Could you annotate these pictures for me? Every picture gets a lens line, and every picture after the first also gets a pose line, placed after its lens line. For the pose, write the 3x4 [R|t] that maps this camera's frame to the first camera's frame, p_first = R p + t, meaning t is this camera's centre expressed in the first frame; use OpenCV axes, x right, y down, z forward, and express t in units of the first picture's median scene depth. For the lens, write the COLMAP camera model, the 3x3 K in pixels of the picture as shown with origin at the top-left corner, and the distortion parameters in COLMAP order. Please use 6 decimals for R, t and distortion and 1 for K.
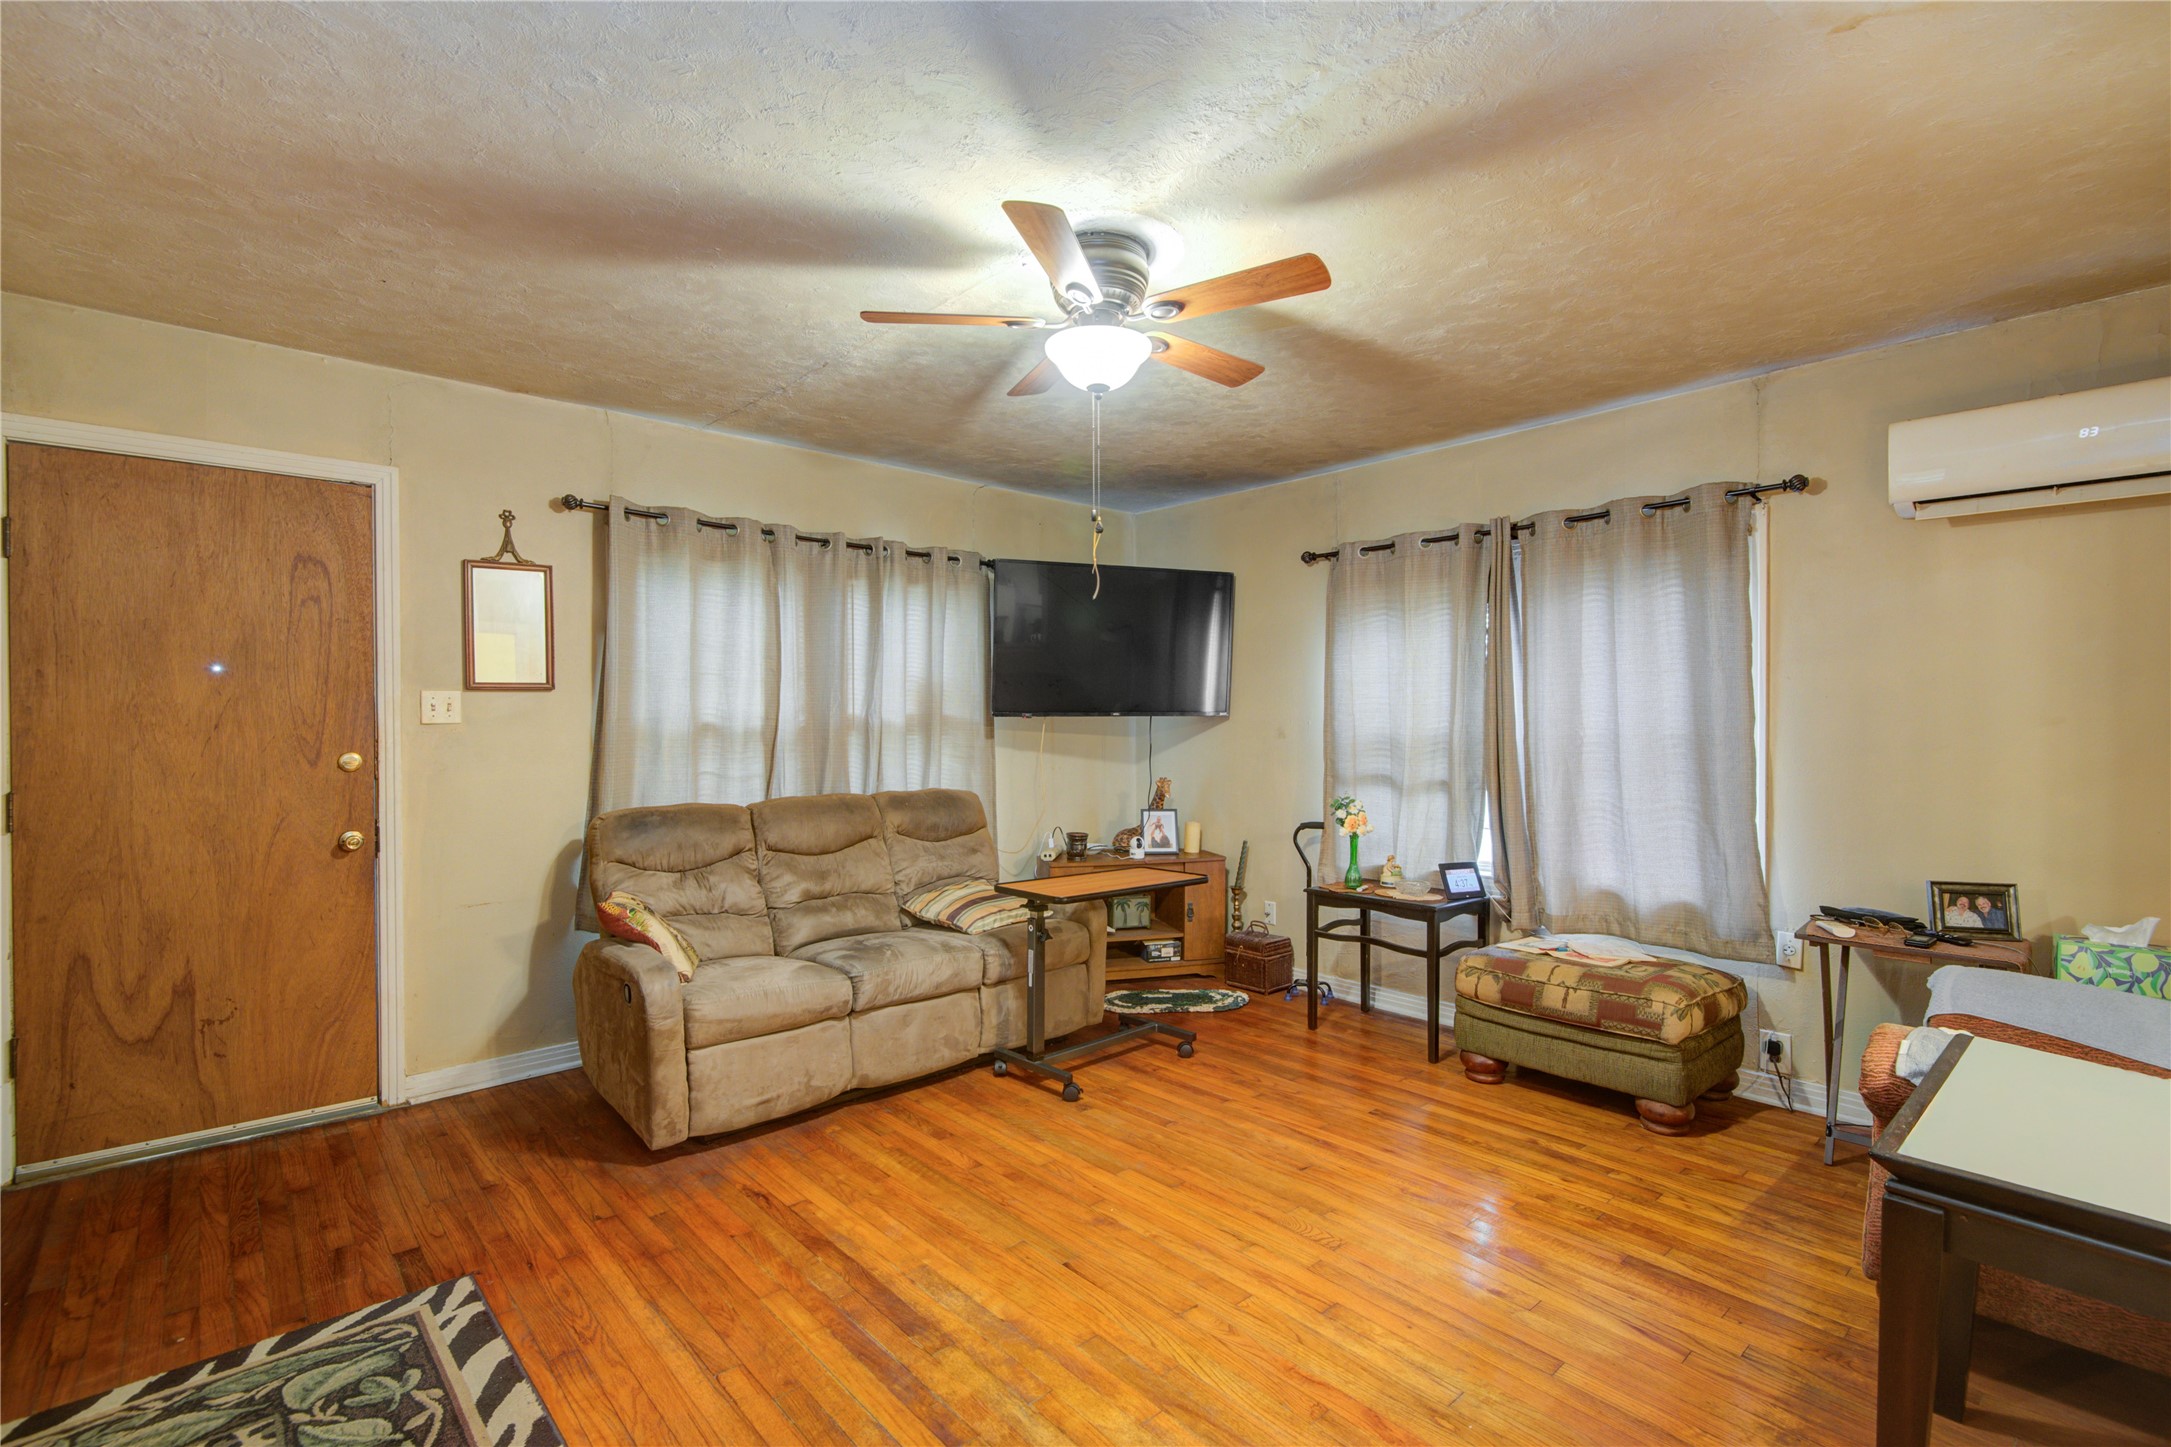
lens RADIAL K [[982.8, 0, 1084.1], [0, 982.8, 724.2], [0, 0, 1]] dist [0.003295, -0.001473]
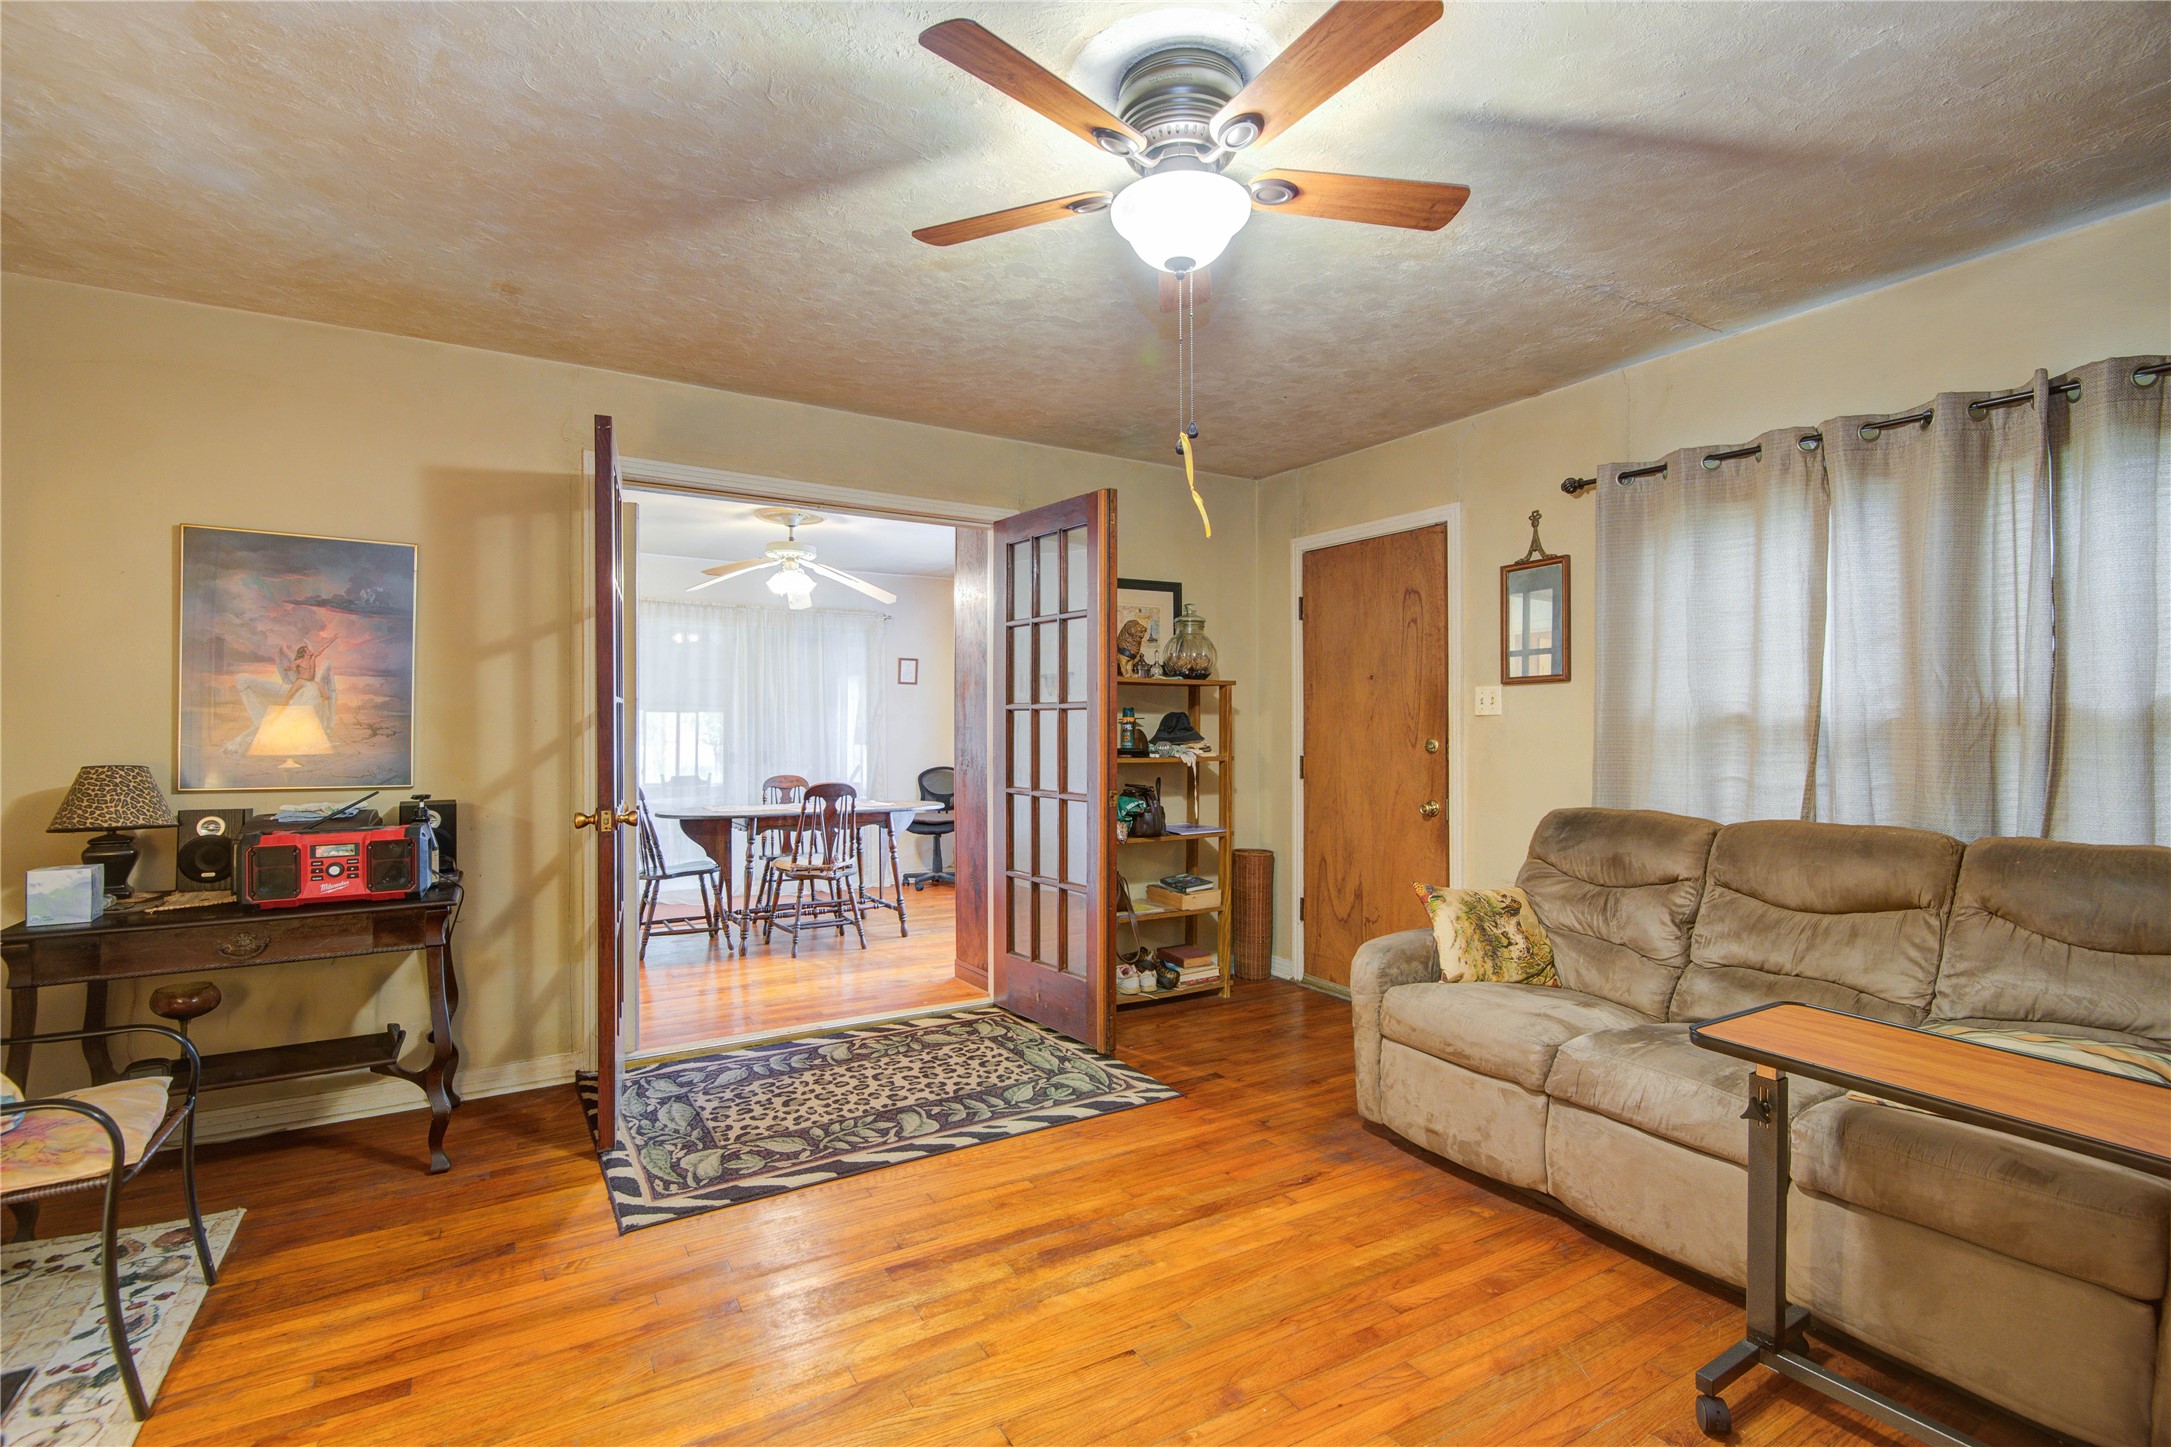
lens RADIAL K [[982.8, 0, 1085.7], [0, 982.8, 721.0], [0, 0, 1]] dist [0.003295, -0.001473]
pose [[-0.183403, -0.002884, -0.983034, 0.572948], [-0.008472, 0.999963, -0.001353, 0.012078], [0.983001, 0.008080, -0.183421, 0.787961]]
